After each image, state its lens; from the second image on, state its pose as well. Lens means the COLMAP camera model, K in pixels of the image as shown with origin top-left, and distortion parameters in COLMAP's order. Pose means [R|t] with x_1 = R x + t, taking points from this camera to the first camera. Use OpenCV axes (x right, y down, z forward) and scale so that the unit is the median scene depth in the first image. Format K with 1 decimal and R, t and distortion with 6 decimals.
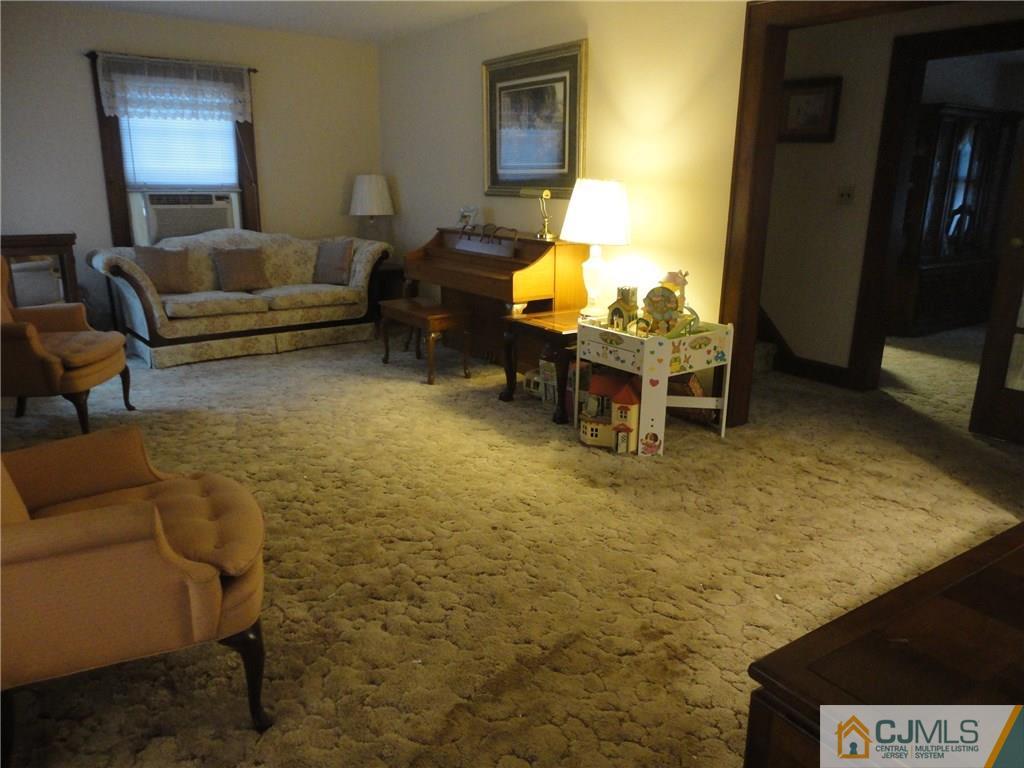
lens RADIAL K [[753.5, 0, 511.0], [0, 753.5, 380.6], [0, 0, 1]] dist [0.001942, 0.005999]
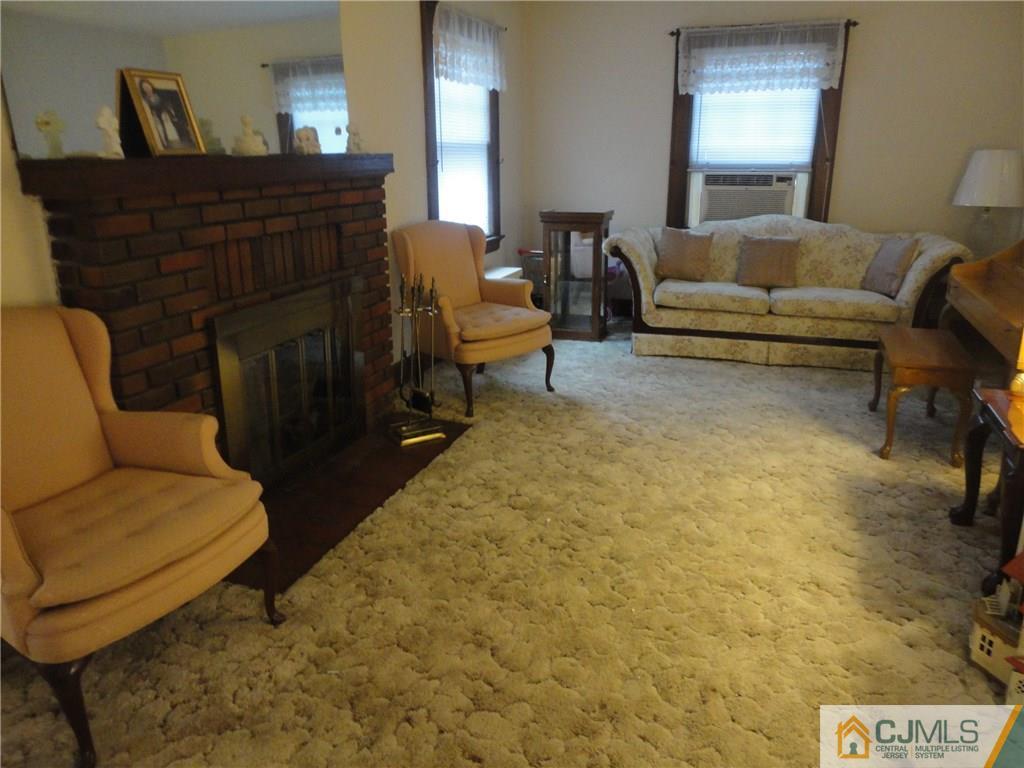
lens RADIAL K [[742.7, 0, 512.0], [0, 742.7, 384.0], [0, 0, 1]] dist [0.001759, 0.001728]
pose [[0.572021, 0.234745, -0.785930, 0.193525], [-0.203028, 0.968878, 0.141619, -0.077589], [0.794715, 0.078557, 0.601878, 0.274500]]
